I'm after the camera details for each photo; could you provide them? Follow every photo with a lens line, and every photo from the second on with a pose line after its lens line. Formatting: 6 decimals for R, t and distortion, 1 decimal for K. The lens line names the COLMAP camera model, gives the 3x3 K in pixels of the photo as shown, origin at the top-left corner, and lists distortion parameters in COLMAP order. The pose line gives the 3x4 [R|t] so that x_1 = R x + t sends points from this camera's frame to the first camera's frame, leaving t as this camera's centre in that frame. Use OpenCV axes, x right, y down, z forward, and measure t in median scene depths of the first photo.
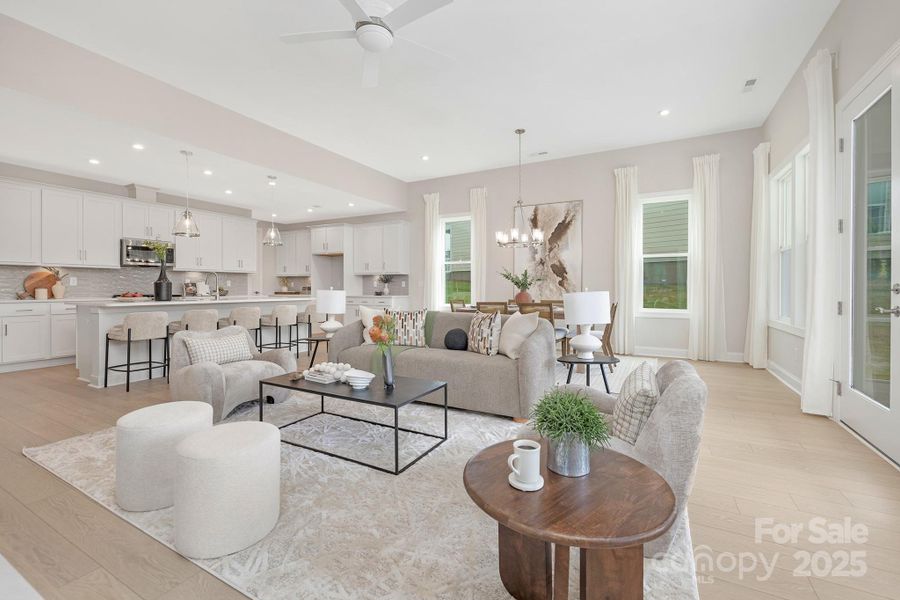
lens RADIAL K [[385.1, 0, 450.3], [0, 385.1, 288.7], [0, 0, 1]] dist [-0.013704, -0.000528]
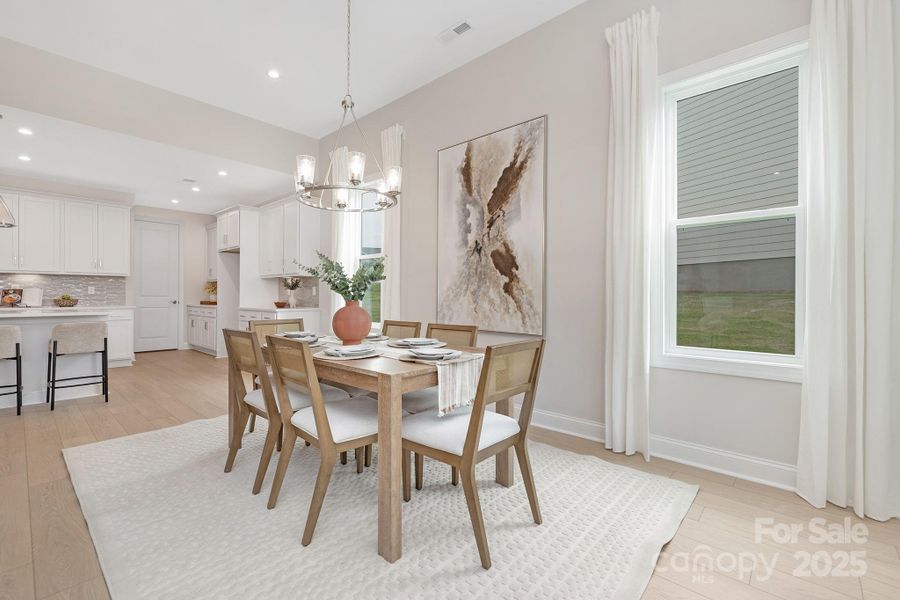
lens RADIAL K [[385.1, 0, 450.6], [0, 385.1, 296.3], [0, 0, 1]] dist [-0.013704, -0.000528]
pose [[0.975171, 0.001968, -0.221445, 0.326238], [-0.002678, 0.999992, -0.002910, -0.001557], [0.221437, 0.003431, 0.975169, 0.493573]]
